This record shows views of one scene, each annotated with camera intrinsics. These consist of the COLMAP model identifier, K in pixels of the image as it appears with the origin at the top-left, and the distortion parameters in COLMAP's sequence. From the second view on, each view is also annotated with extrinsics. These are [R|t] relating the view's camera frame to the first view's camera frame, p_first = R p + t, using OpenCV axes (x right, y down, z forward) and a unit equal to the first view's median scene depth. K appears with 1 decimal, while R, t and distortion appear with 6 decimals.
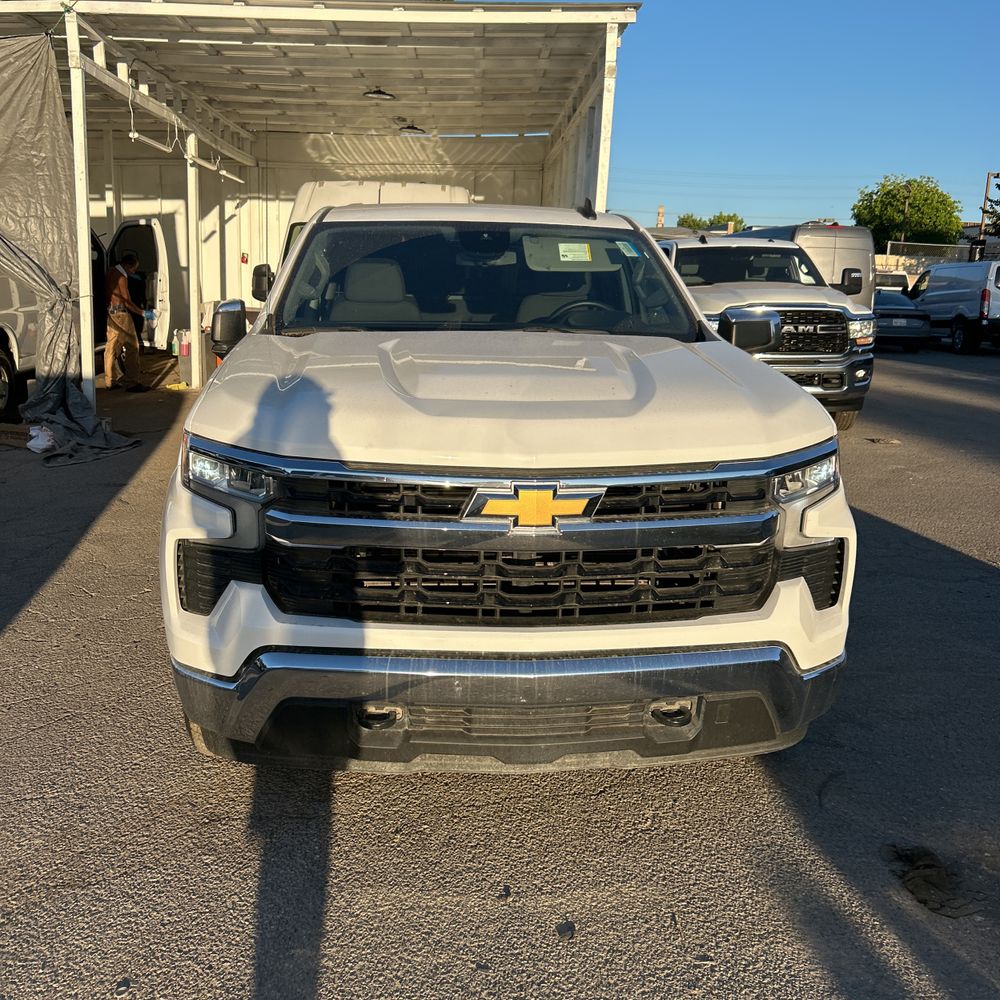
lens RADIAL K [[1013.4, 0, 482.1], [0, 1013.4, 491.3], [0, 0, 1]] dist [0.019175, 0.000000]
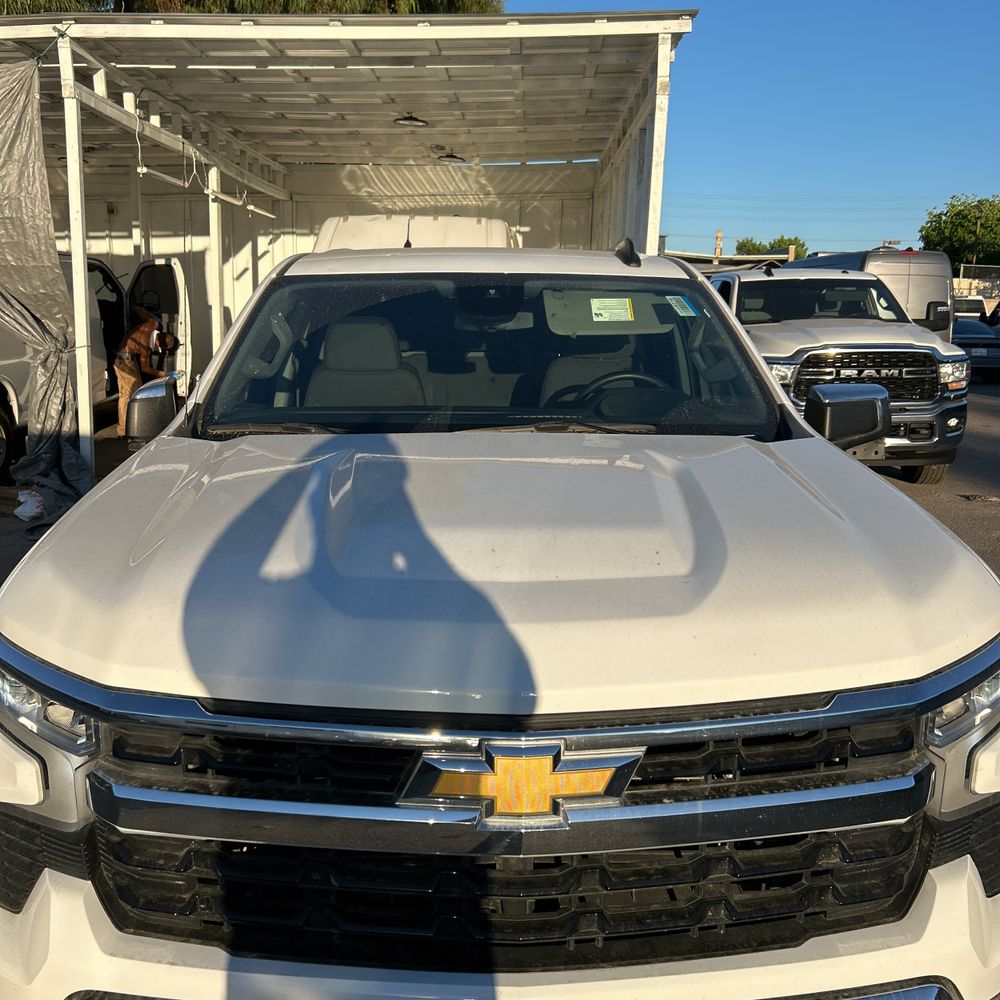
lens RADIAL K [[1013.4, 0, 484.2], [0, 1013.4, 491.7], [0, 0, 1]] dist [0.019175, 0.000000]
pose [[0.998528, -0.002949, -0.054150, 0.017900], [0.001611, 0.999693, -0.024732, -0.039673], [0.054207, 0.024608, 0.998226, 0.117037]]
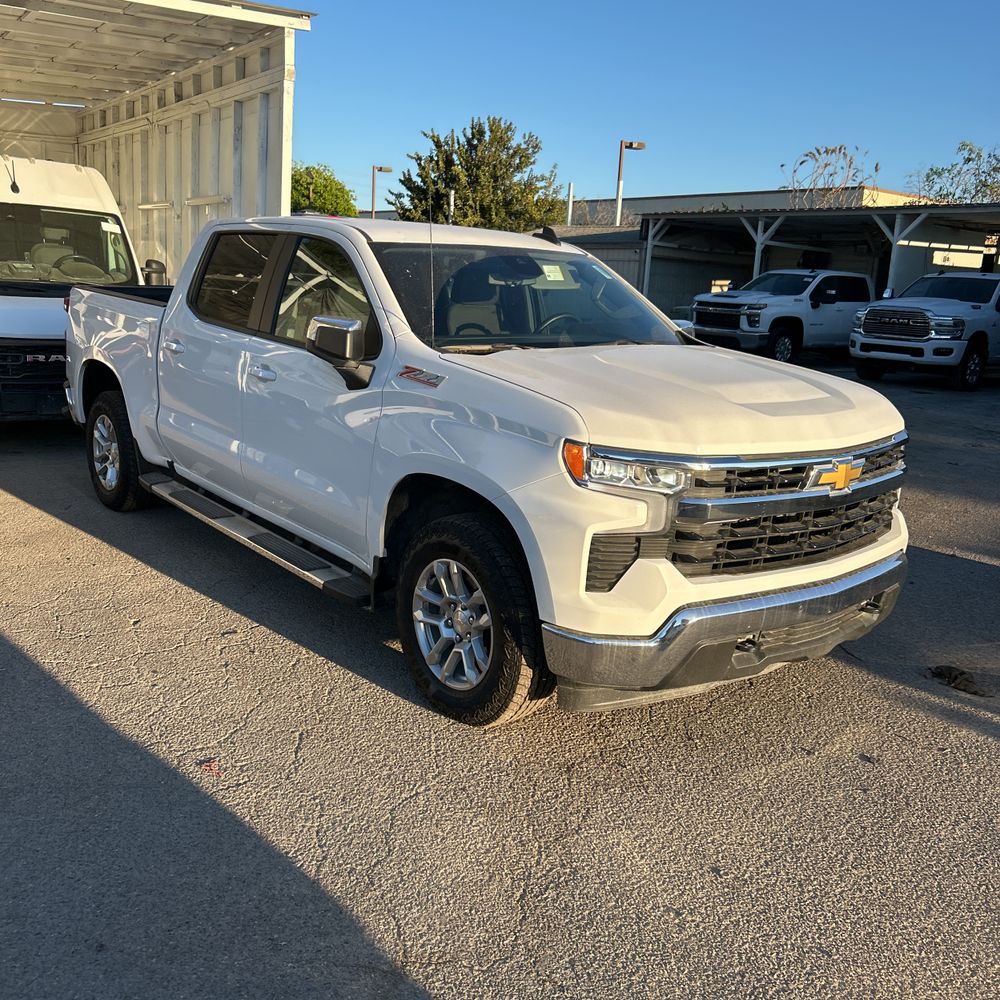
lens RADIAL K [[1013.4, 0, 485.8], [0, 1013.4, 490.5], [0, 0, 1]] dist [0.019175, 0.000000]
pose [[0.824345, -0.104863, 0.556290, -0.336203], [0.090872, 0.994462, 0.052800, -0.024597], [-0.558746, 0.007026, 0.829309, 0.023468]]
